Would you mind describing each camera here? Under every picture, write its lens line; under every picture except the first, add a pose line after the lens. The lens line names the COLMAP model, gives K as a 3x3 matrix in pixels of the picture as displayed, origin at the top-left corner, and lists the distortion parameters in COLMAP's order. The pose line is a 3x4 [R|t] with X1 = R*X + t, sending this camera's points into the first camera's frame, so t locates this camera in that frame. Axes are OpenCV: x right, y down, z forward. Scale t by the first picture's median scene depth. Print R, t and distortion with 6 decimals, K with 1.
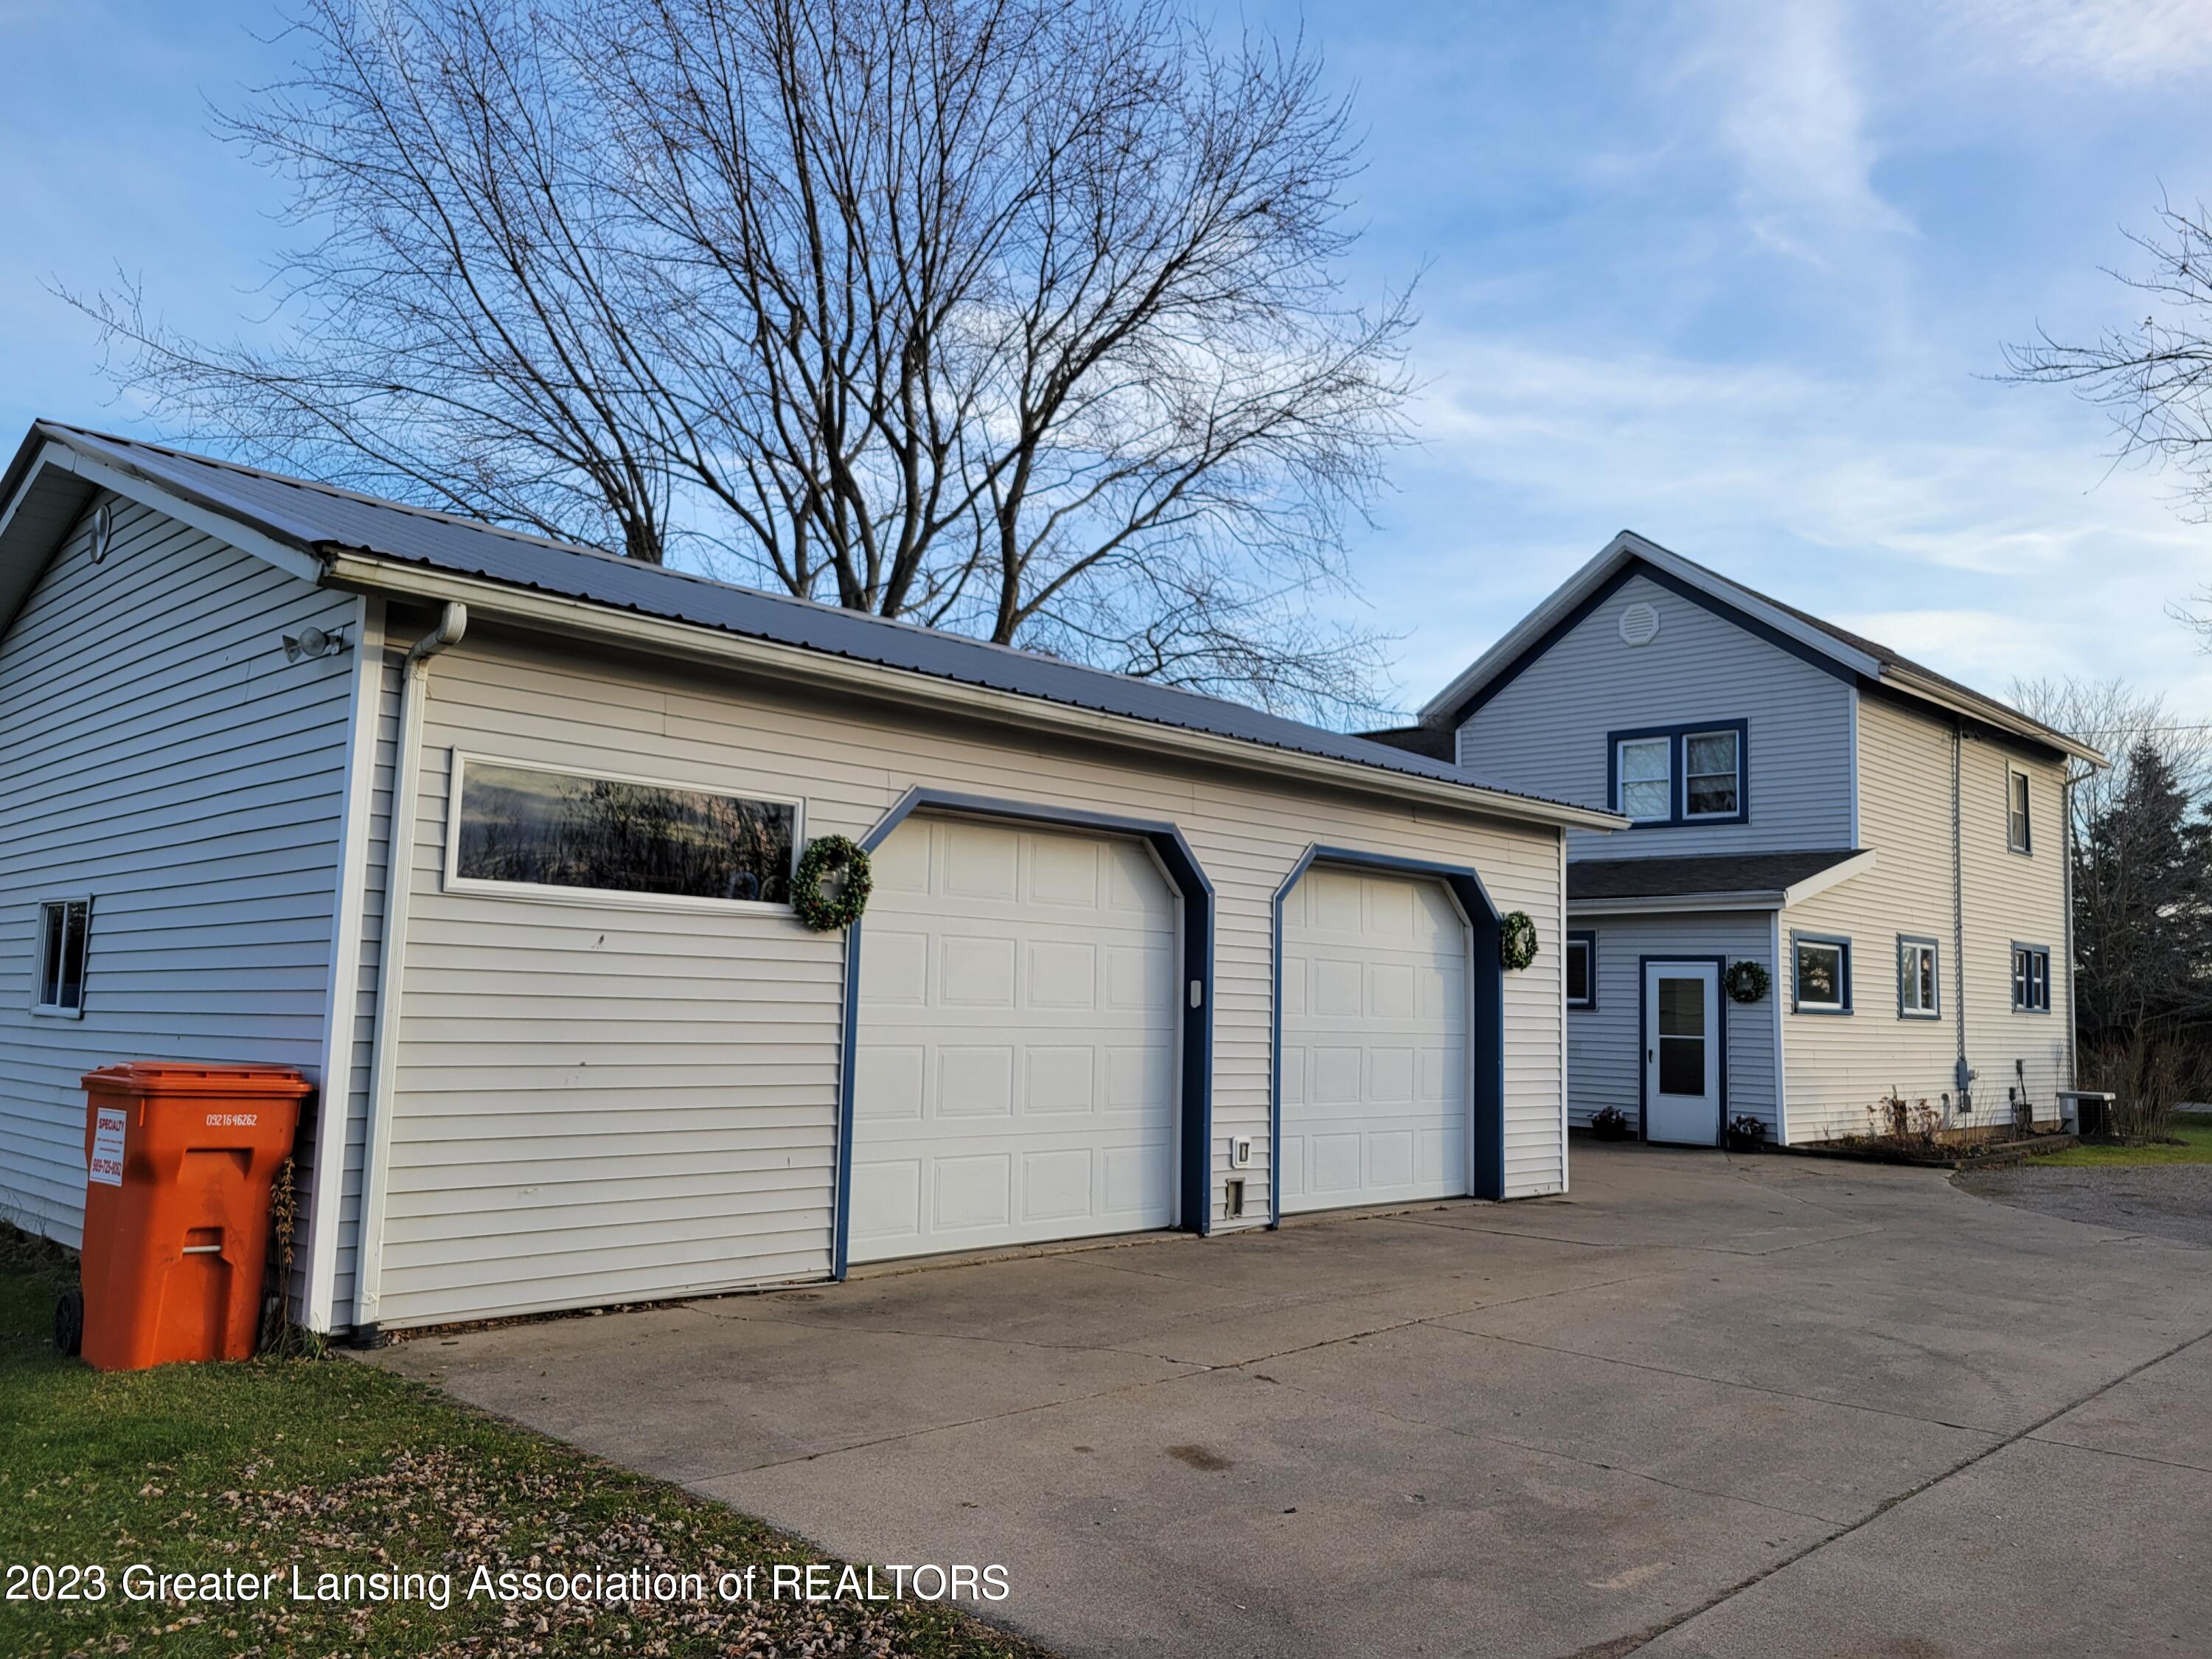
lens RADIAL K [[1665.1, 0, 1102.4], [0, 1665.1, 833.3], [0, 0, 1]] dist [0.044978, -0.028394]
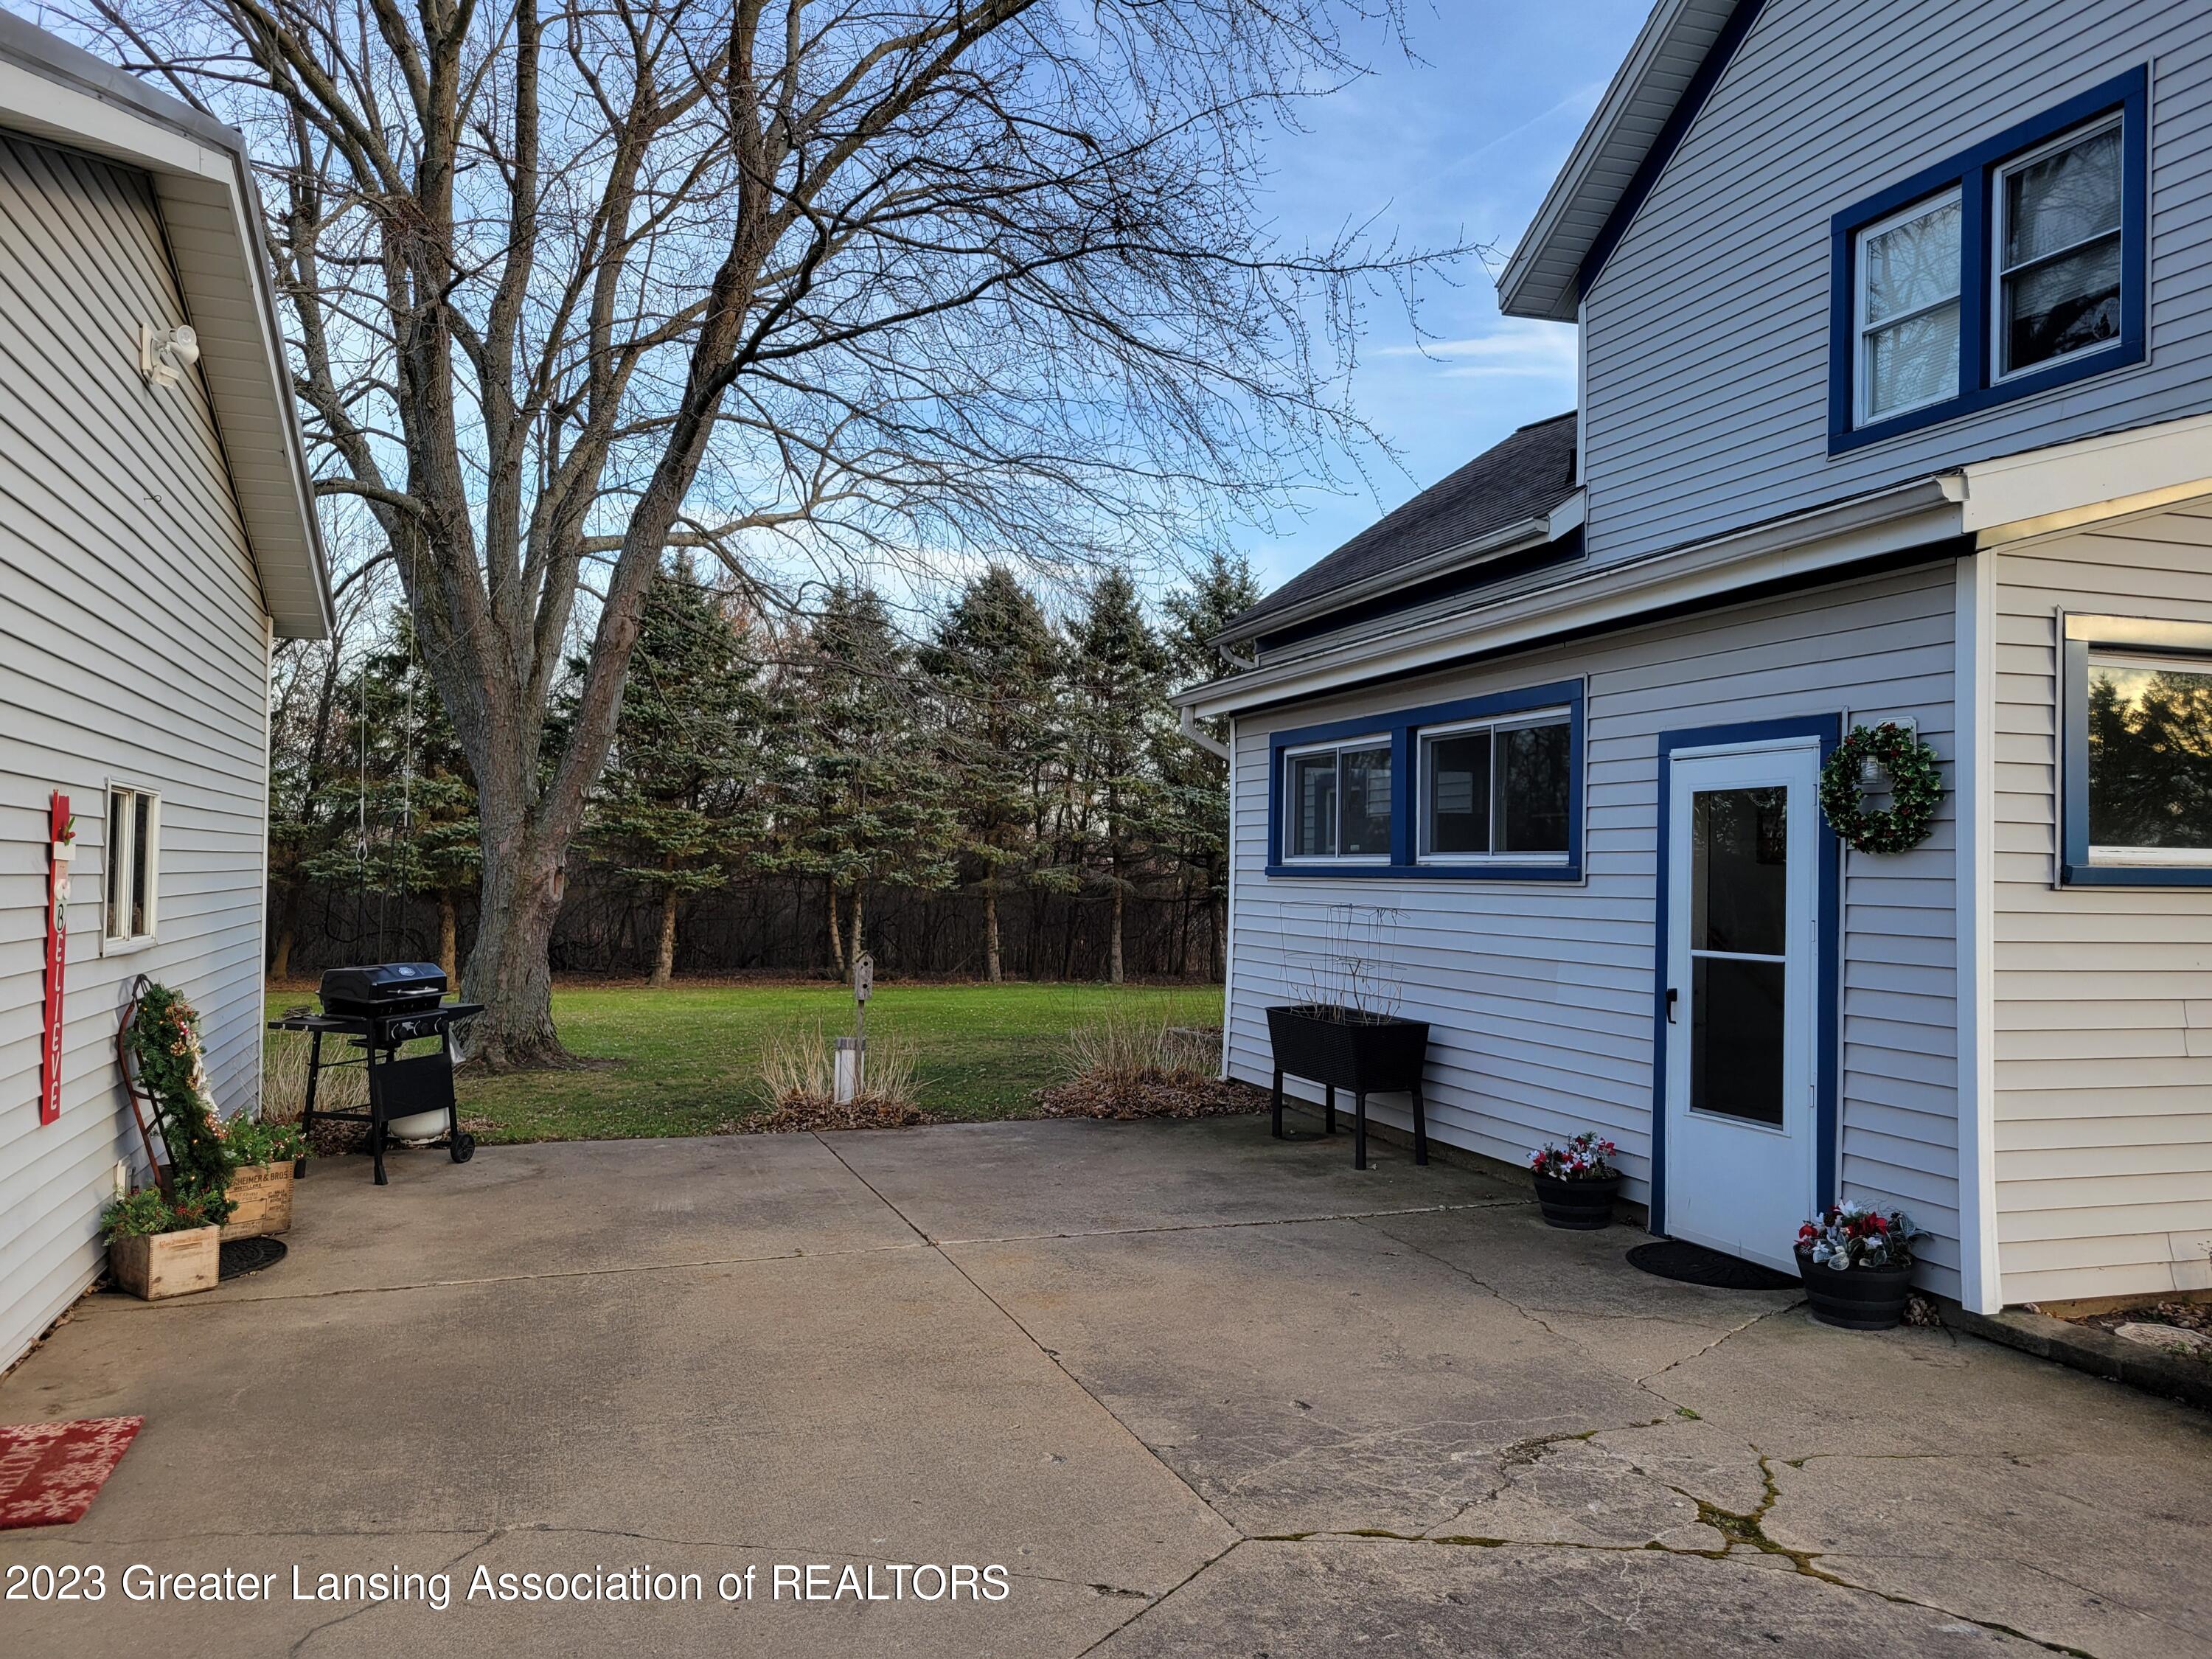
lens RADIAL K [[1665.1, 0, 1098.8], [0, 1665.1, 829.9], [0, 0, 1]] dist [0.044978, -0.028394]
pose [[0.888785, -0.028531, -0.457435, 0.382695], [0.062045, 0.996363, 0.058406, 0.065654], [0.454105, -0.080292, 0.887323, 0.620487]]
